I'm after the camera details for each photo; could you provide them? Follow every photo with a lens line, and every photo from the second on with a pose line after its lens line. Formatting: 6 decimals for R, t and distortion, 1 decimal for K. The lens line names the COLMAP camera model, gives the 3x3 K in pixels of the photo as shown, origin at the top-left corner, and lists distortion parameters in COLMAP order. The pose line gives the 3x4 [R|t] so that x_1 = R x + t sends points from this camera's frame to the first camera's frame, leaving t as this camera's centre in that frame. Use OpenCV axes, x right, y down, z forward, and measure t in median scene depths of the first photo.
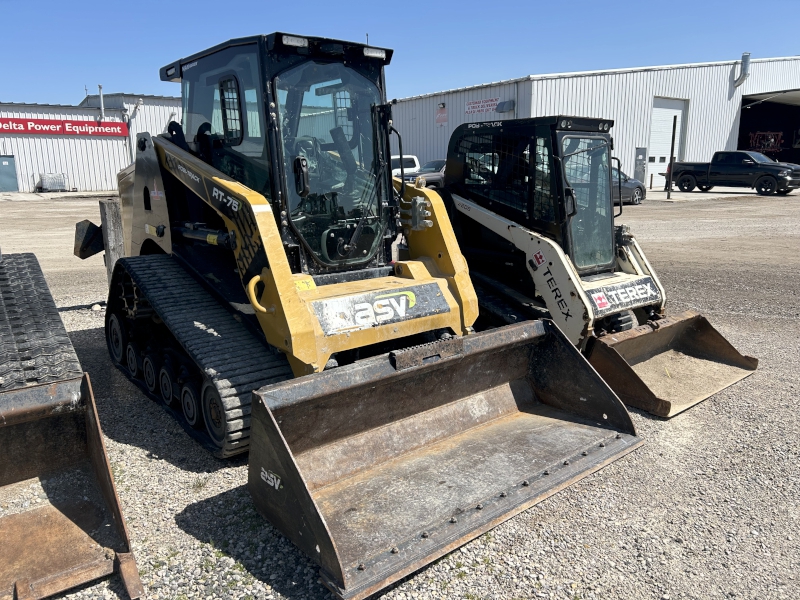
lens RADIAL K [[608.5, 0, 400.6], [0, 608.5, 297.2], [0, 0, 1]] dist [0.034357, -0.022312]
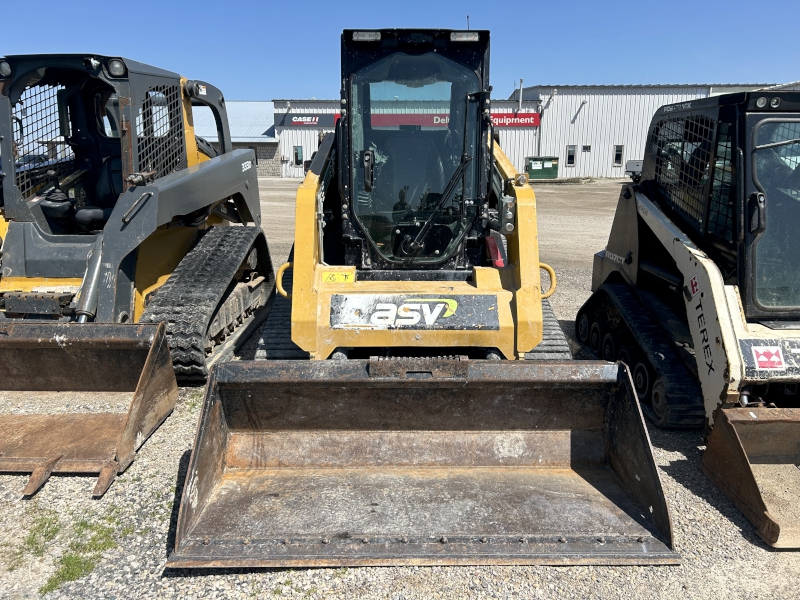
lens RADIAL K [[608.5, 0, 397.9], [0, 608.5, 303.5], [0, 0, 1]] dist [0.034357, -0.022312]
pose [[0.776028, 0.154459, -0.611493, 0.511972], [-0.136475, 0.987702, 0.076291, -0.062553], [0.615756, 0.024249, 0.787564, 0.231646]]
